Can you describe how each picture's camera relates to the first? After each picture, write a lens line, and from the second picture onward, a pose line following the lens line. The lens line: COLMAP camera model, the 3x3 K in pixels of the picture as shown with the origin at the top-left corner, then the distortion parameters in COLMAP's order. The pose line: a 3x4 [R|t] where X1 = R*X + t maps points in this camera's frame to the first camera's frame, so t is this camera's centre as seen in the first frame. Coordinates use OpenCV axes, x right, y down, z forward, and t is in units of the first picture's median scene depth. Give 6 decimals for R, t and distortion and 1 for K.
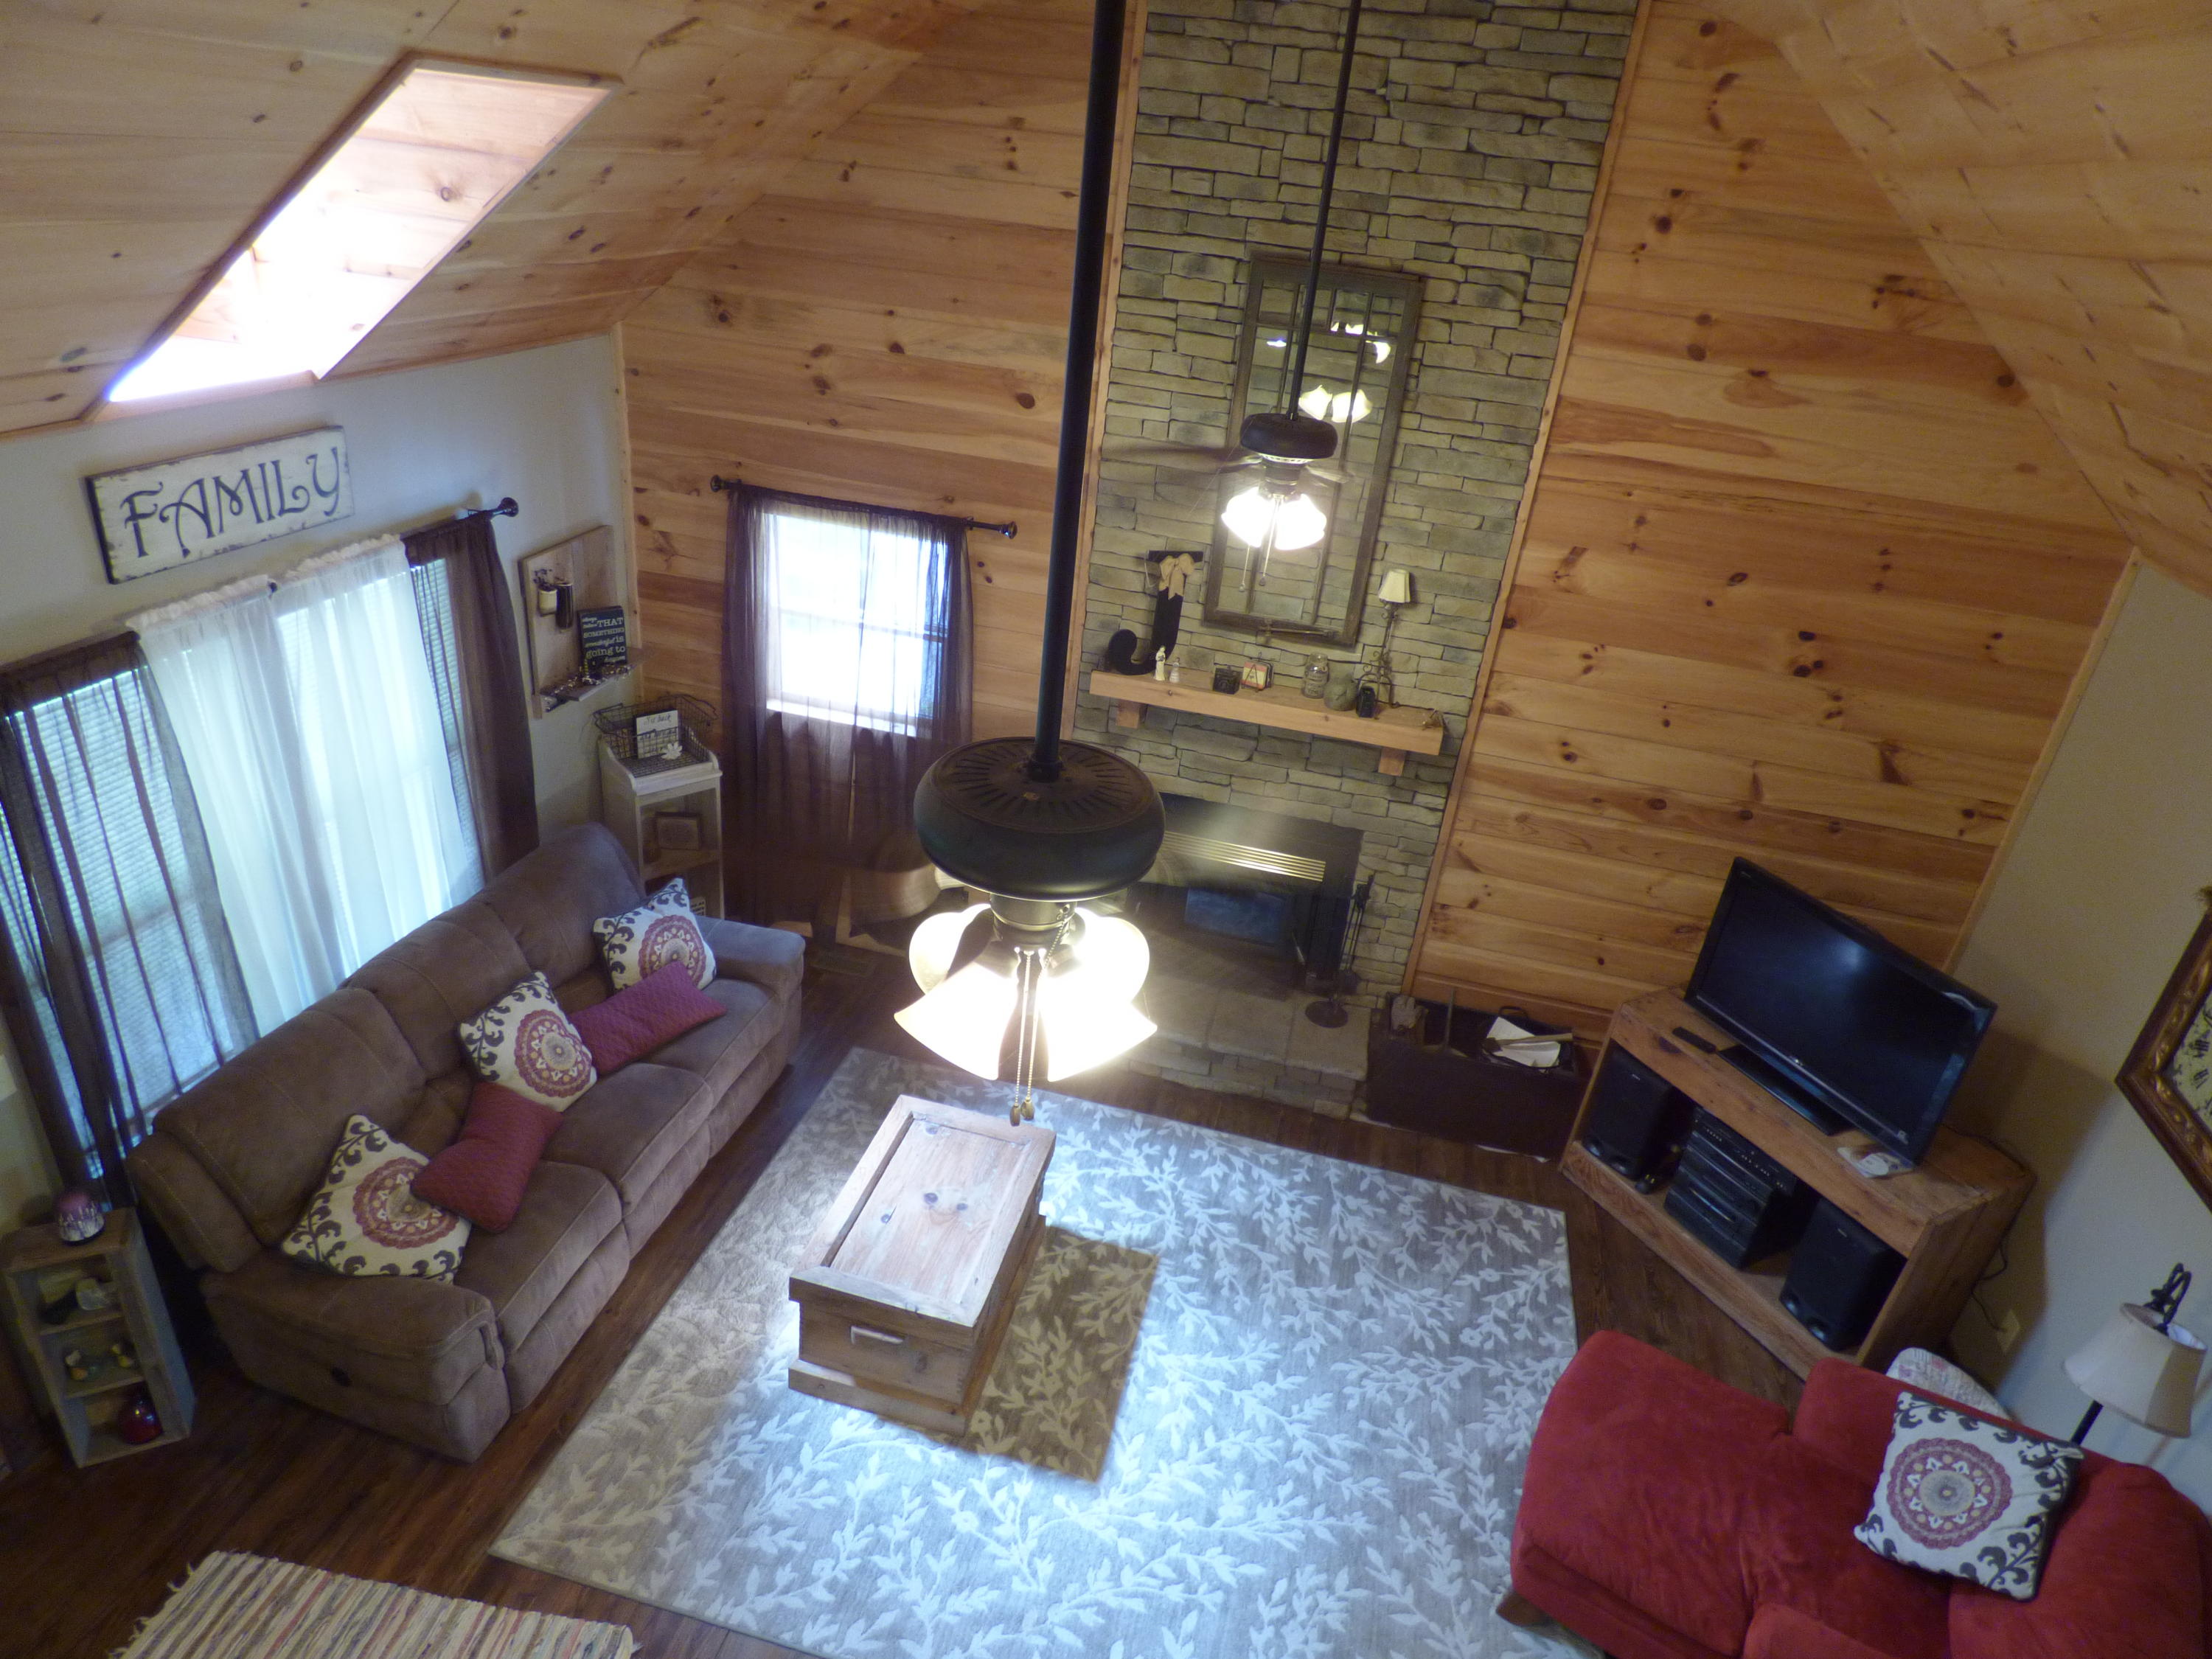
lens RADIAL K [[1339.3, 0, 1106.0], [0, 1339.3, 829.5], [0, 0, 1]] dist [-0.009688, -0.000816]
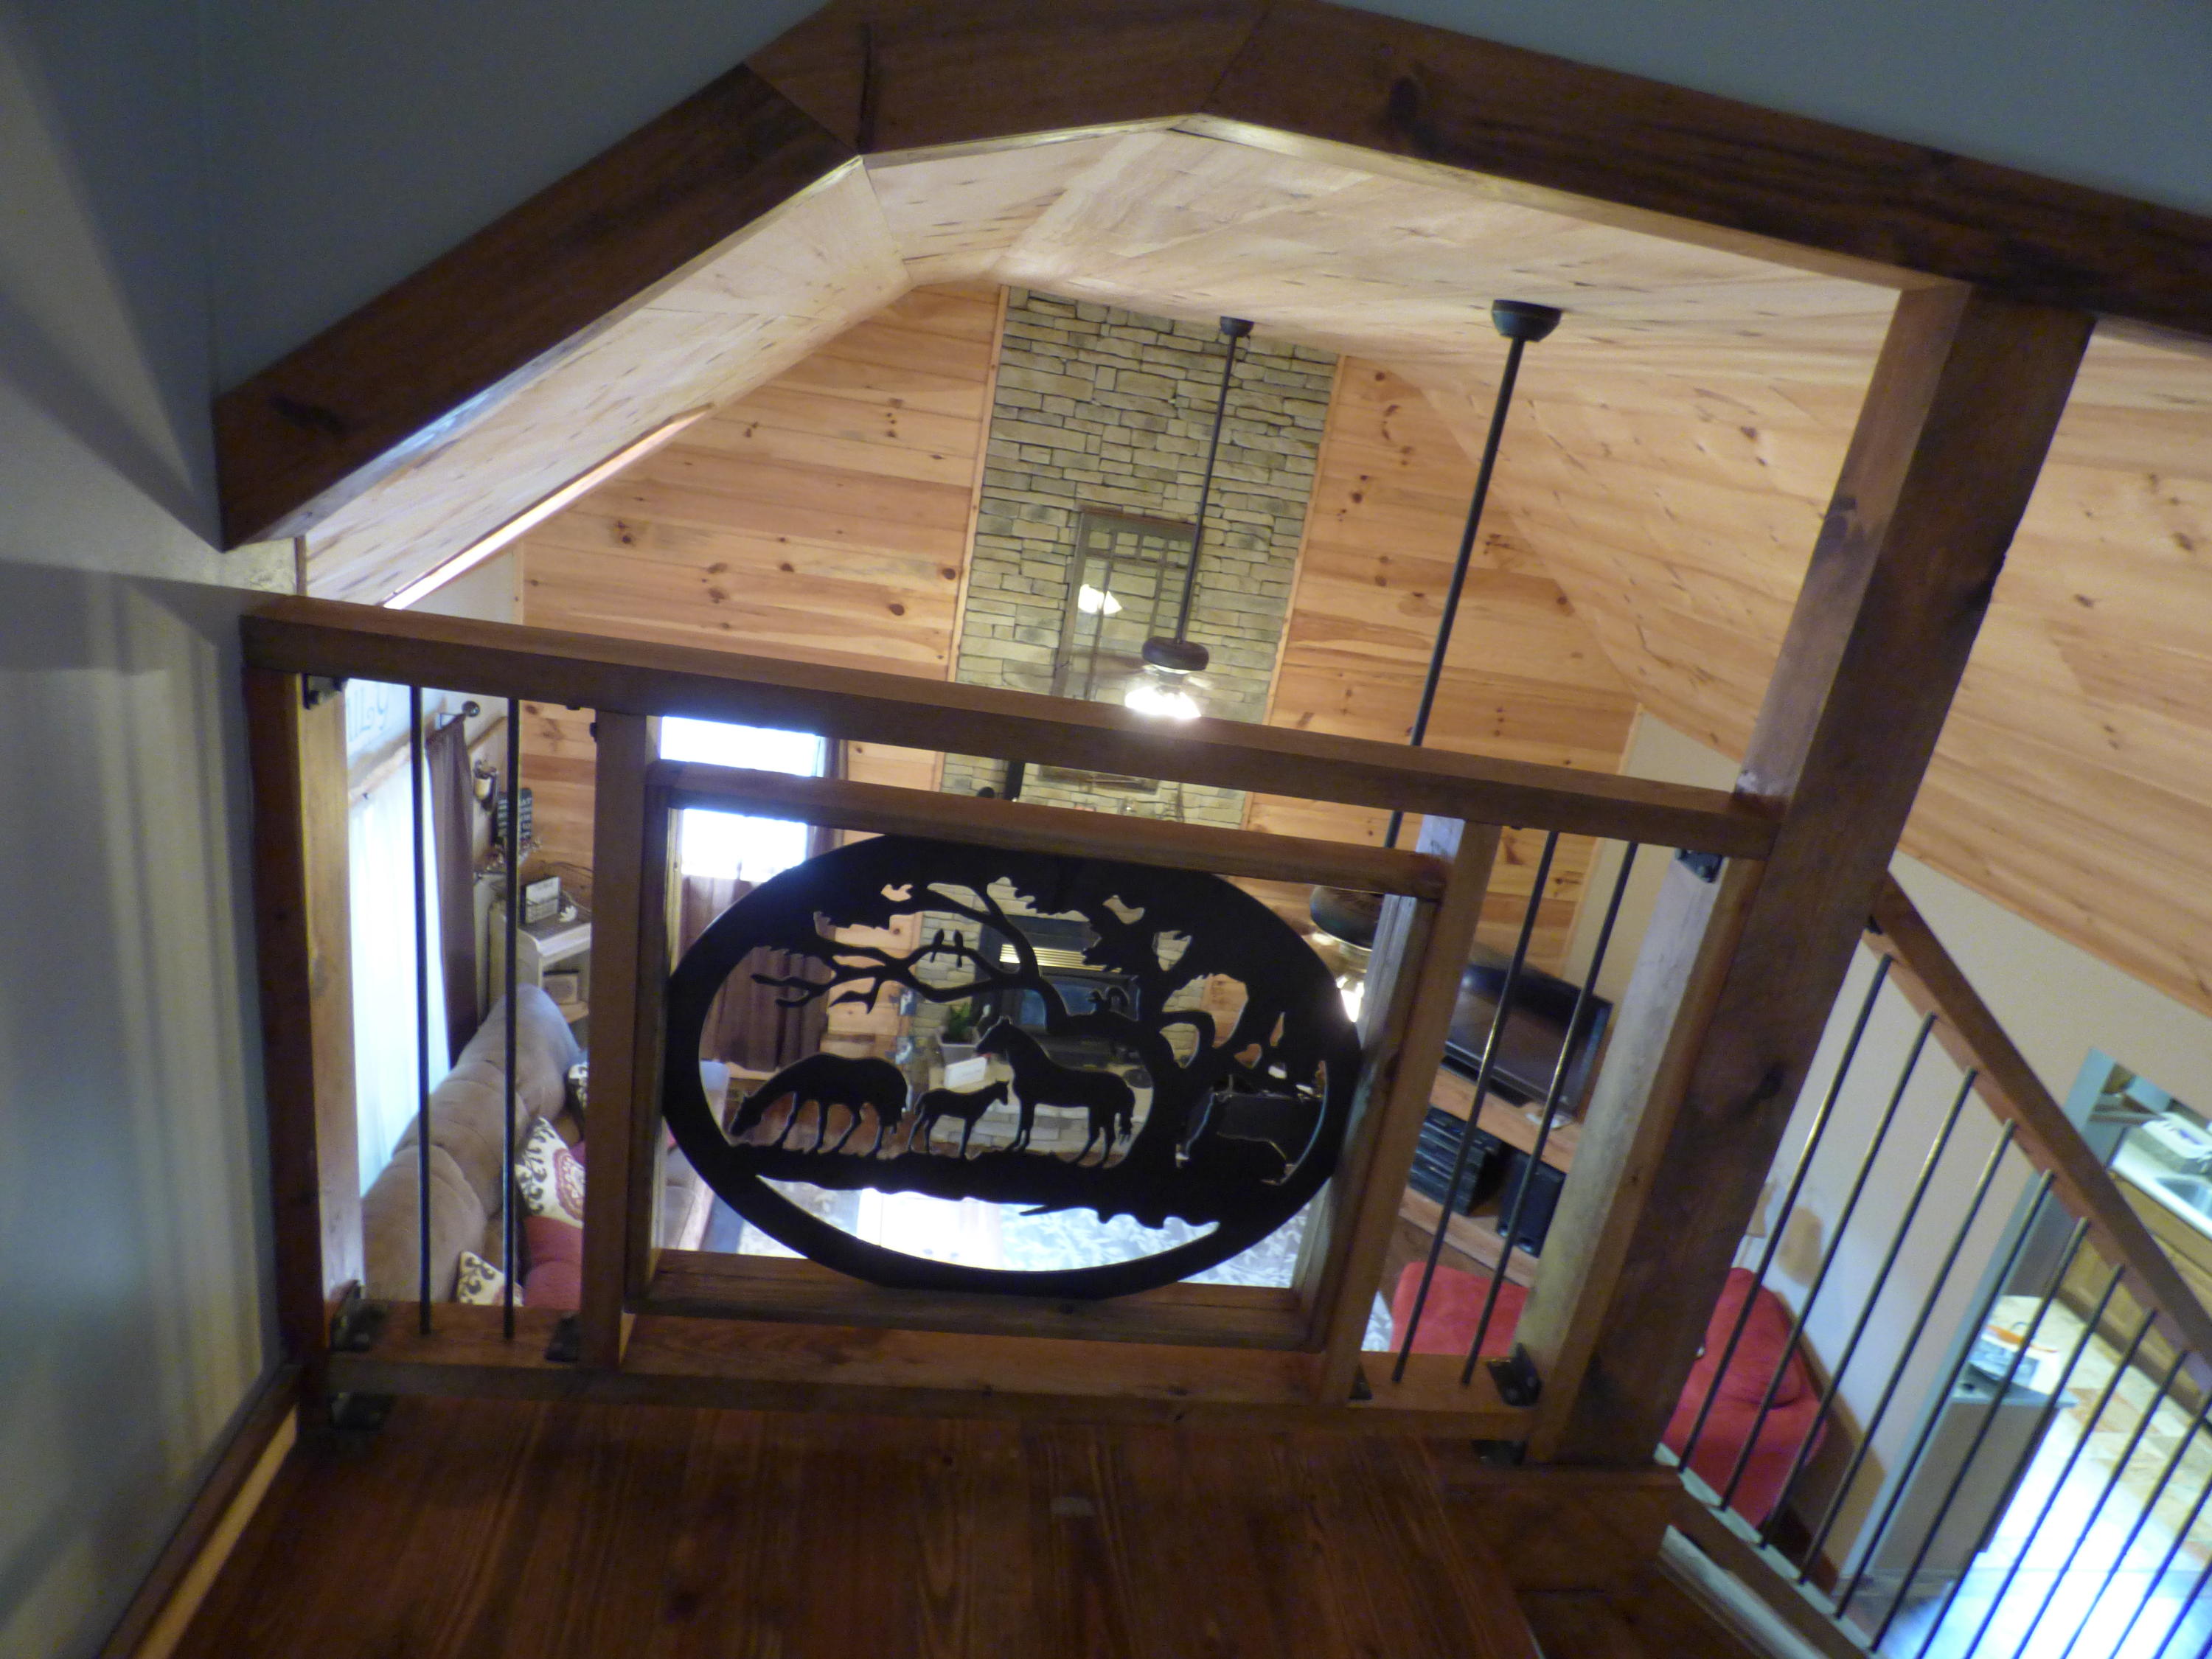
lens RADIAL K [[1339.3, 0, 1106.0], [0, 1339.3, 829.5], [0, 0, 1]] dist [-0.009688, -0.000816]
pose [[0.937774, -0.062620, 0.341552, -0.353672], [0.091782, 0.993324, -0.069883, -0.012086], [-0.334896, 0.096883, 0.937261, -0.243974]]
